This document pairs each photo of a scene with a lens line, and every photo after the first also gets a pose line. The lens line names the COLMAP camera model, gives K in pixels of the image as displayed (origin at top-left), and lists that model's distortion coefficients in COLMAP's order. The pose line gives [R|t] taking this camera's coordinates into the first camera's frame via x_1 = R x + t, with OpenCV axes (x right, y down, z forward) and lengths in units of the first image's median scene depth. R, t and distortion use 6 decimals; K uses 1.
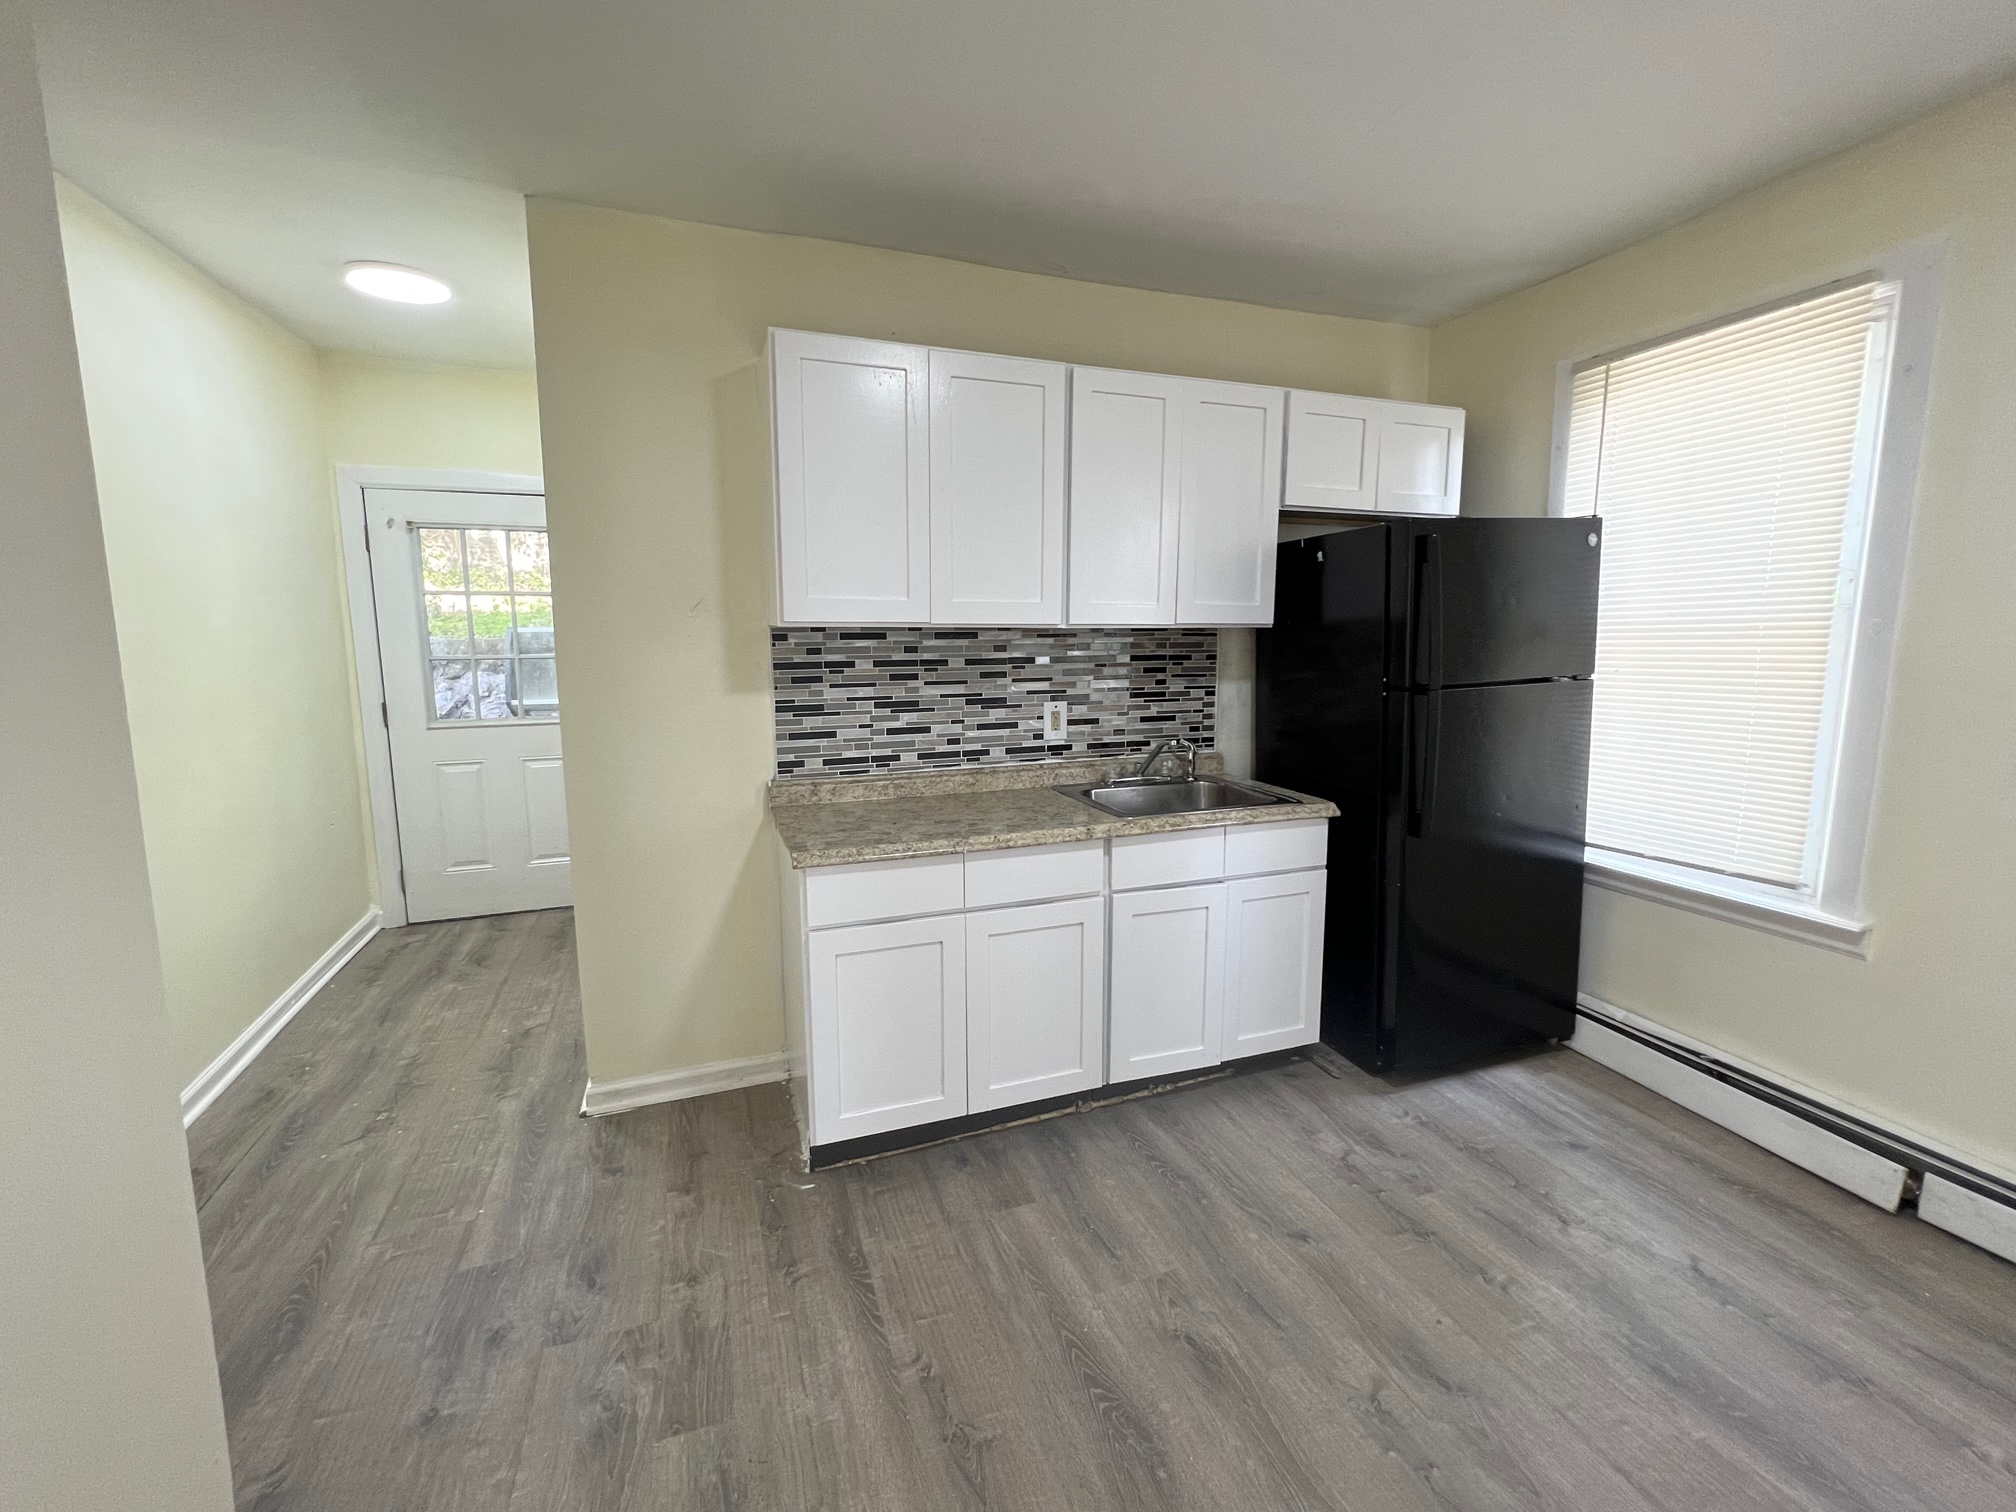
lens RADIAL K [[887.3, 0, 1011.3], [0, 887.3, 736.5], [0, 0, 1]] dist [-0.000458, -0.000065]
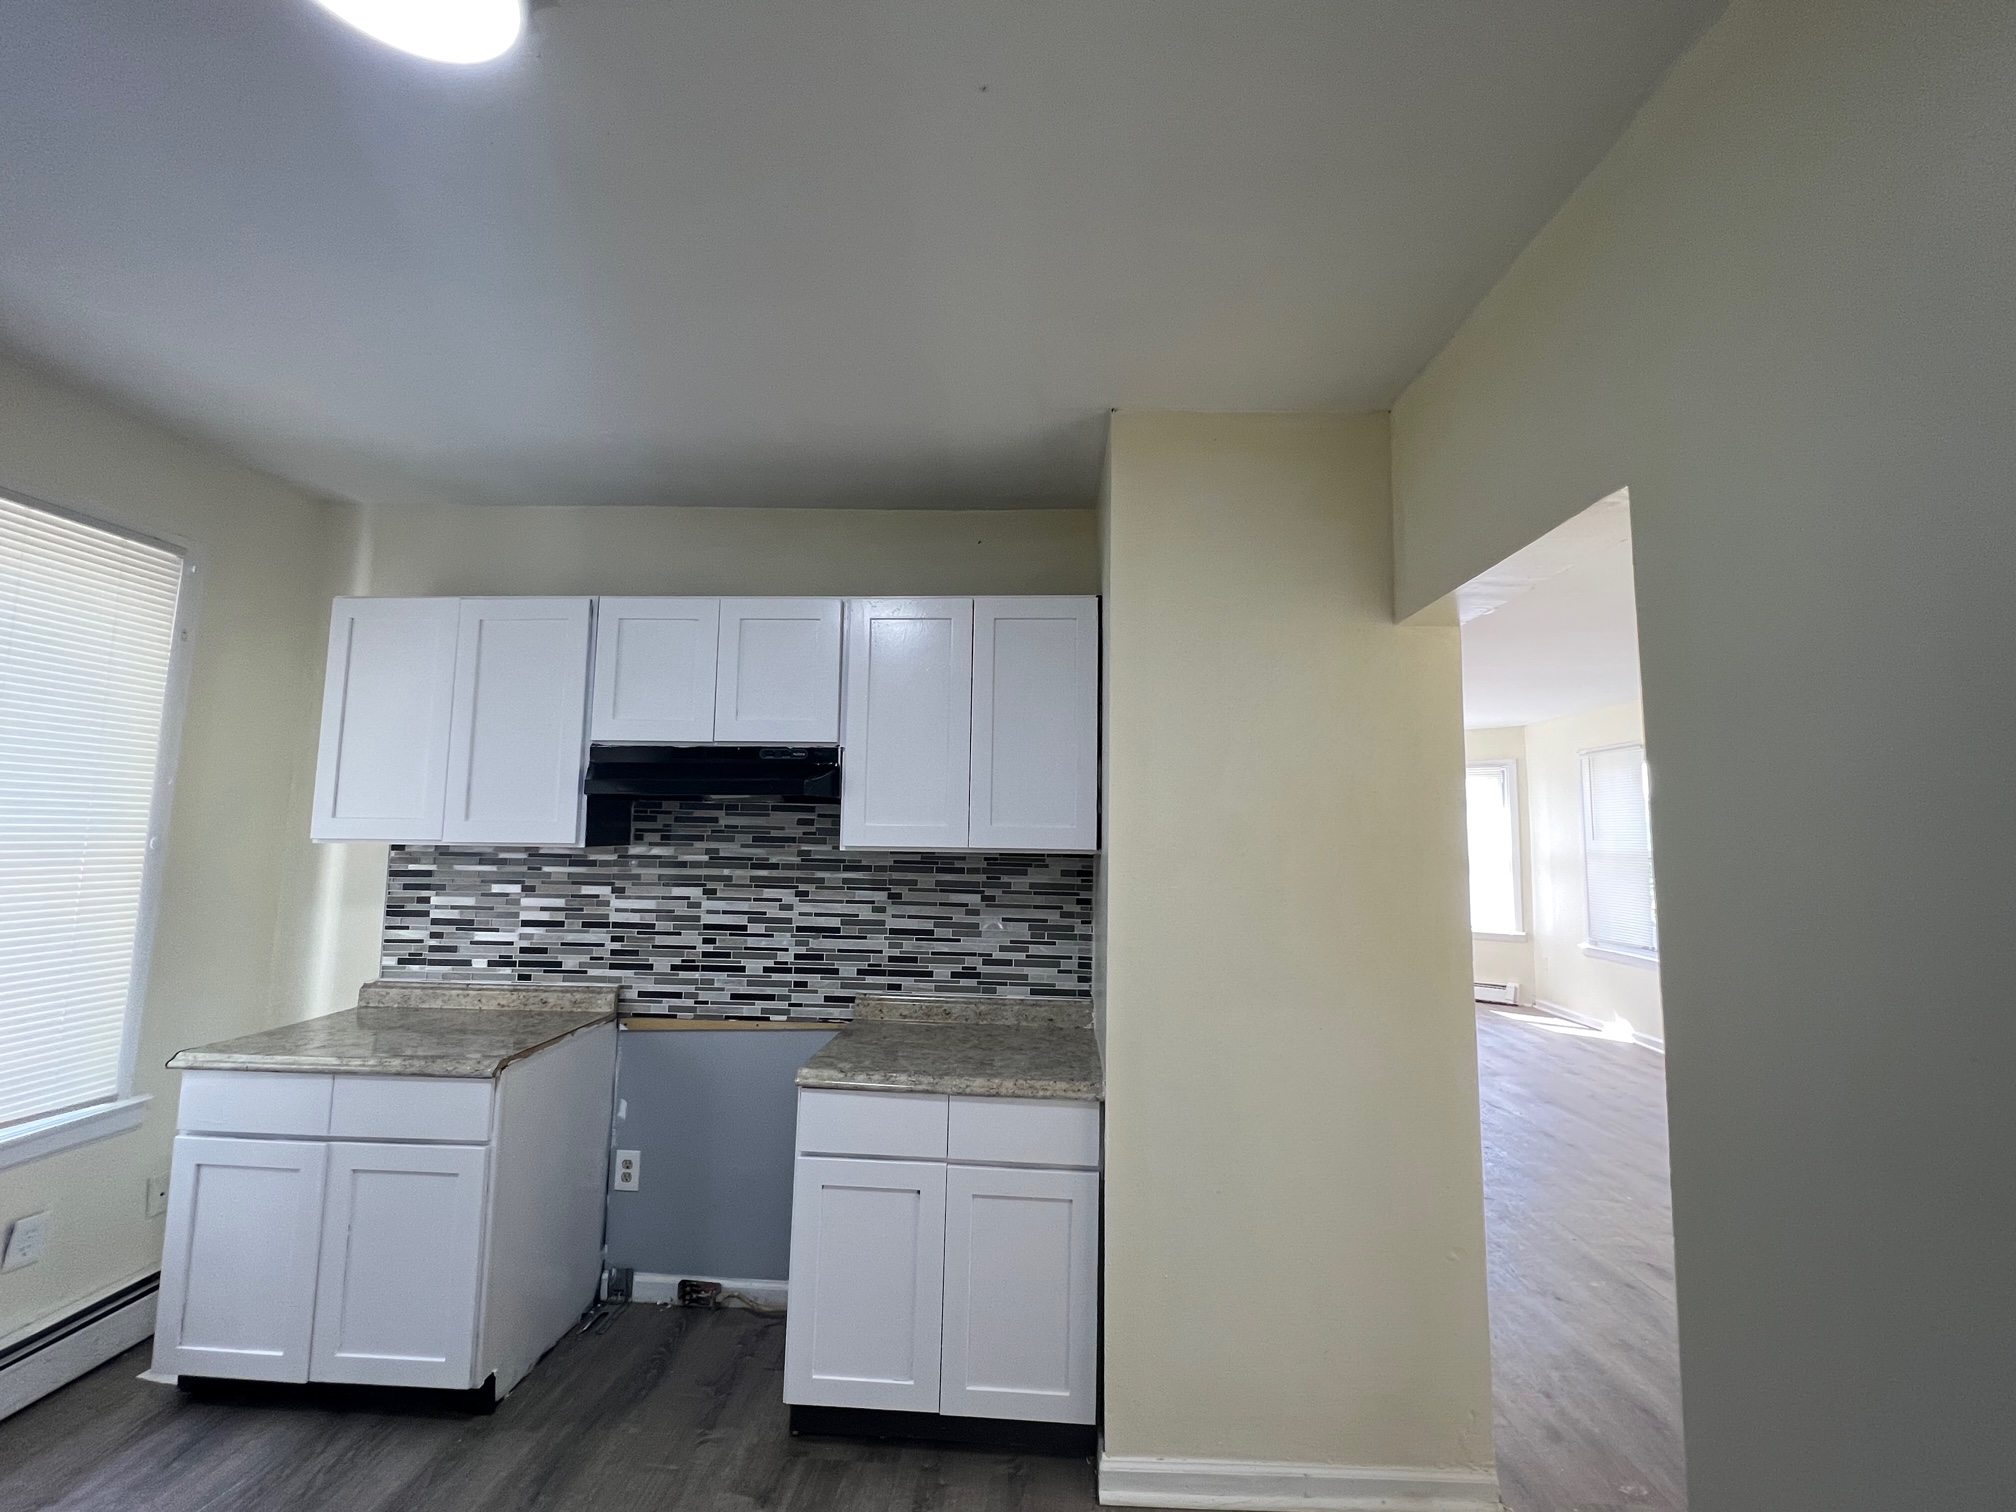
lens RADIAL K [[862.9, 0, 1001.0], [0, 862.9, 754.1], [0, 0, 1]] dist [0.000378, -0.000066]
pose [[0.896907, -0.027823, -0.441343, 0.504014], [-0.078255, 0.972282, -0.220327, -0.025318], [0.435240, 0.232150, 0.869869, 0.189749]]
